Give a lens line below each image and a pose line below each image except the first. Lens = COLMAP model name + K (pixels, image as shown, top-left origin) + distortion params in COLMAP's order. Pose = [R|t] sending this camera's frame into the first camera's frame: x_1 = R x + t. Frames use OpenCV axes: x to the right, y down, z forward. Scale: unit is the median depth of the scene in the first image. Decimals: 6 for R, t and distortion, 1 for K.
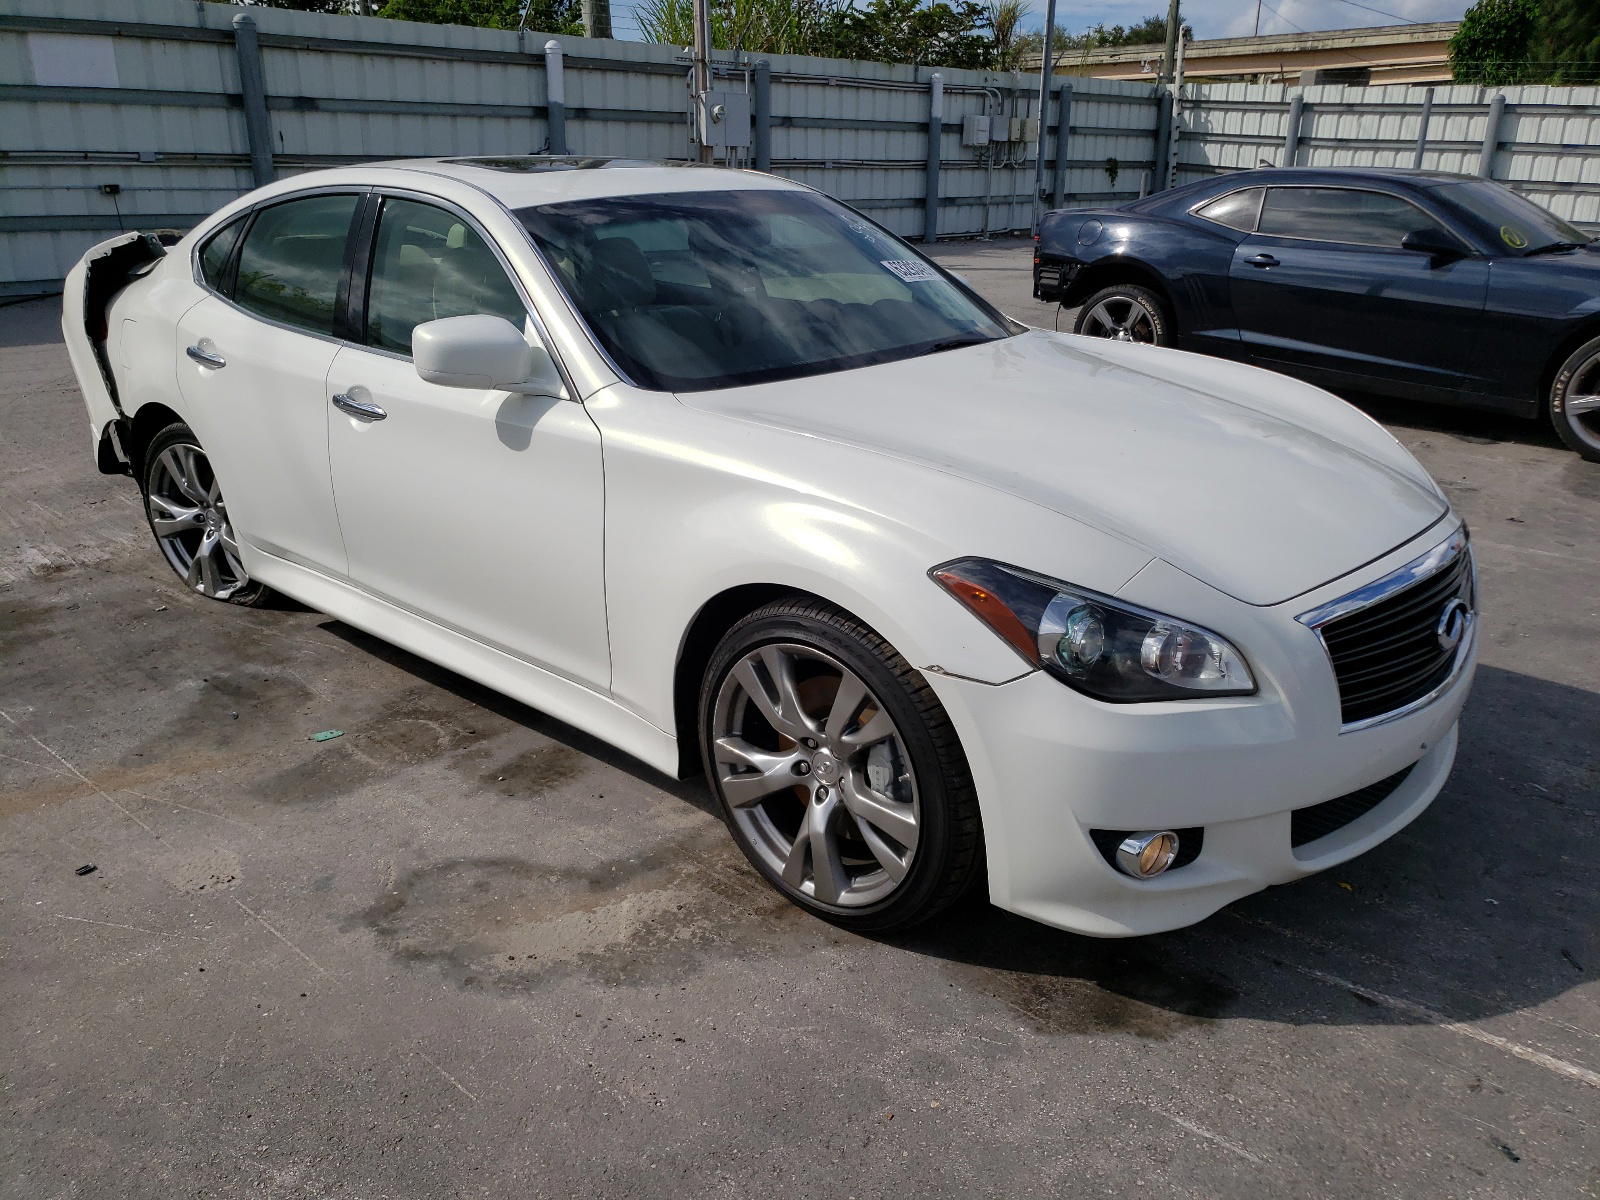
lens RADIAL K [[1223.7, 0, 804.5], [0, 1223.7, 653.0], [0, 0, 1]] dist [0.011167, 0.006902]
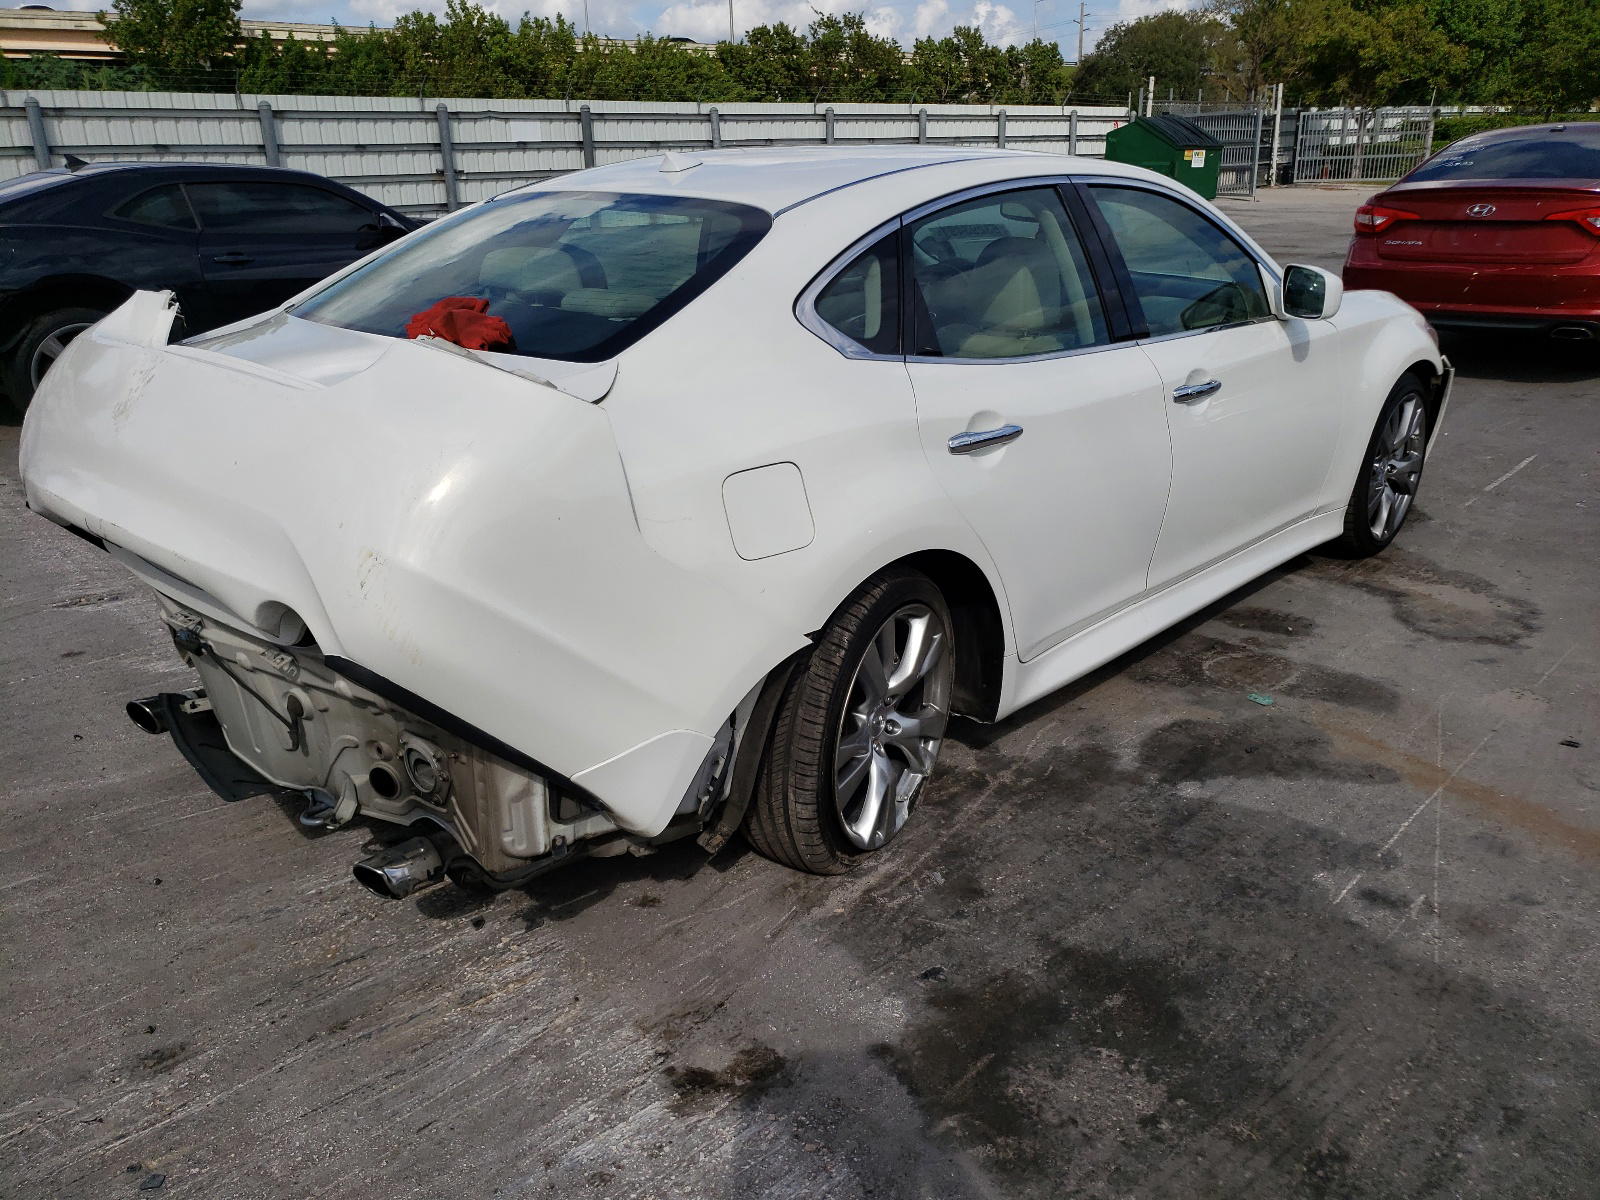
lens RADIAL K [[1223.7, 0, 804.5], [0, 1223.7, 653.0], [0, 0, 1]] dist [0.011167, 0.006902]
pose [[0.020762, -0.398336, 0.917005, -1.351502], [0.370387, 0.855004, 0.363017, -0.494388], [-0.928645, 0.332110, 0.165290, 1.188451]]
